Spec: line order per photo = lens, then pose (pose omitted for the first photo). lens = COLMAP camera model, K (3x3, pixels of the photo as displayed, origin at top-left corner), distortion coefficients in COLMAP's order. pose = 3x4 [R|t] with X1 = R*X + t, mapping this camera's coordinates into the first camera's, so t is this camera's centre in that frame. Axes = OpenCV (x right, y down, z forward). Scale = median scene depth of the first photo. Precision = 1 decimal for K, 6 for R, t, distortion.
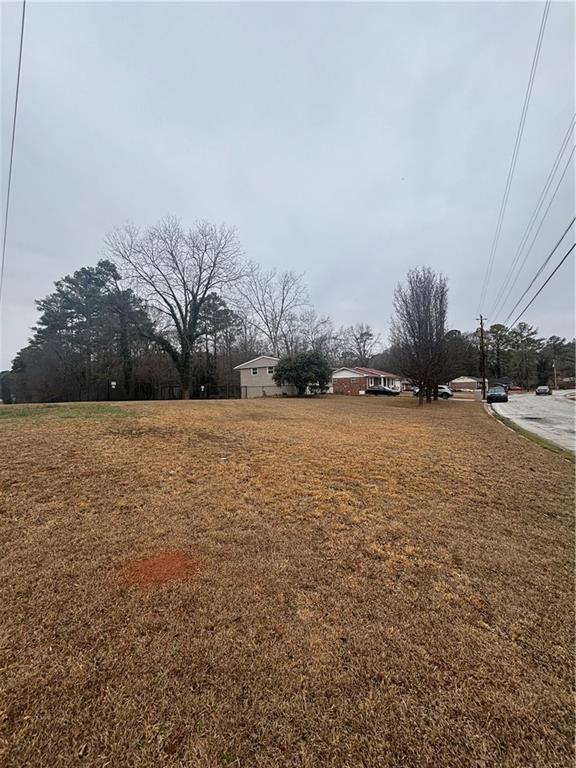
lens RADIAL K [[303.9, 0, 284.7], [0, 303.9, 383.6], [0, 0, 1]] dist [-0.009927, 0.000249]
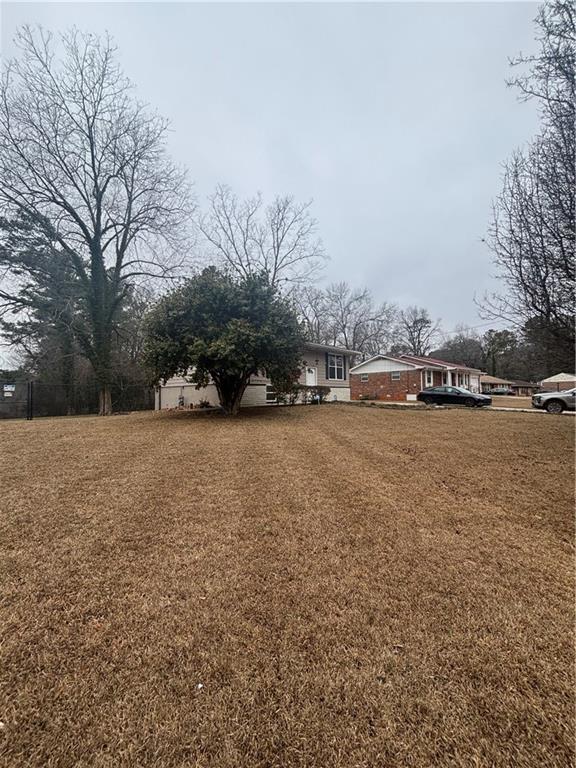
lens RADIAL K [[303.9, 0, 284.7], [0, 303.9, 383.6], [0, 0, 1]] dist [-0.009927, 0.000249]
pose [[0.986460, -0.002530, -0.163983, 0.102003], [0.002042, 0.999993, -0.003140, 0.004072], [0.163989, 0.002763, 0.986458, 0.359744]]
